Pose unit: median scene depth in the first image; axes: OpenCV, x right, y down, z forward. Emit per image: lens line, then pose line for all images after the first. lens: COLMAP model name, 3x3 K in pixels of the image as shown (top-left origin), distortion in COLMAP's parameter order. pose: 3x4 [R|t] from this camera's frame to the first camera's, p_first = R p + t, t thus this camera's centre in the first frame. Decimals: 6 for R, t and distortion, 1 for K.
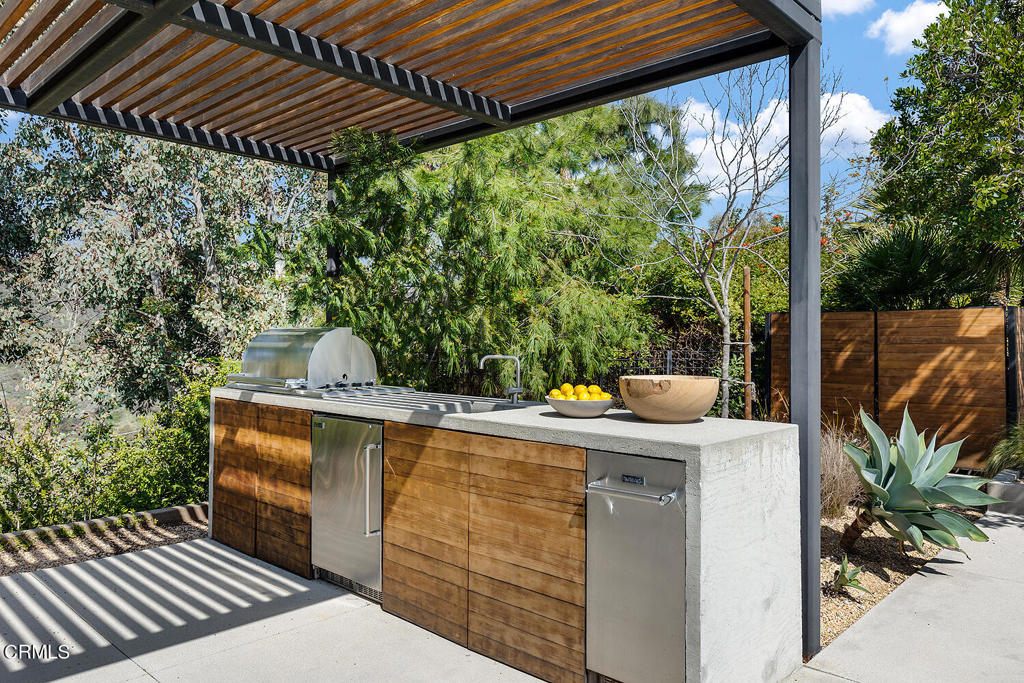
lens RADIAL K [[719.3, 0, 512.0], [0, 719.3, 341.5], [0, 0, 1]] dist [0.000880, 0.000329]
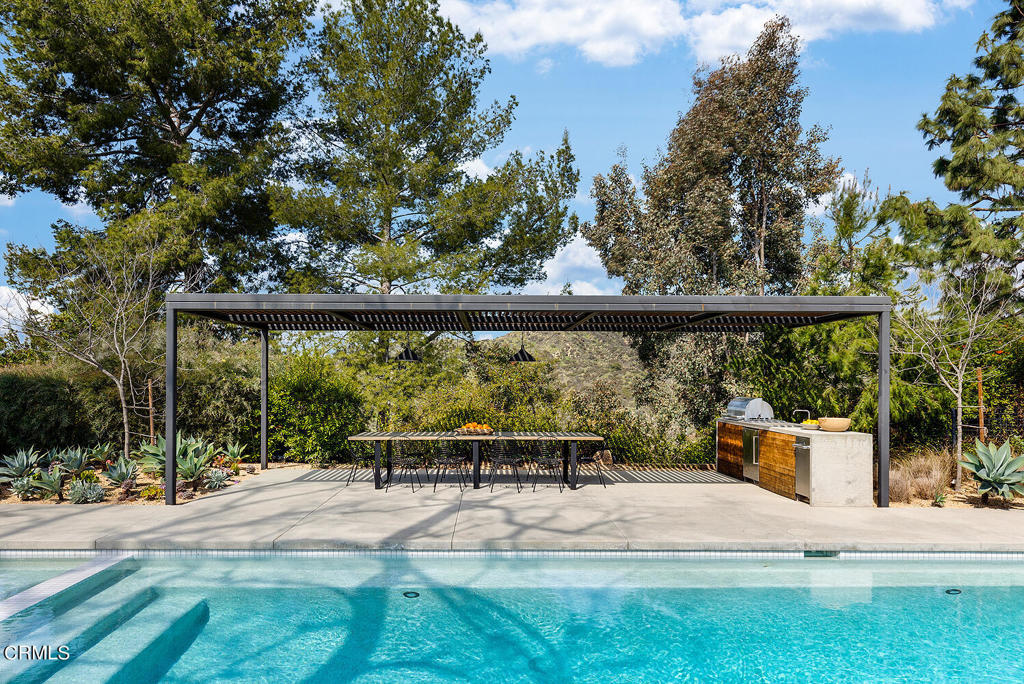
lens RADIAL K [[686.0, 0, 511.5], [0, 686.0, 377.0], [0, 0, 1]] dist [0.001188, -0.000062]
pose [[0.724155, -0.000137, -0.689637, 0.872494], [-0.006451, 0.999955, -0.006973, -0.074710], [0.689607, 0.009499, 0.724121, -1.541784]]
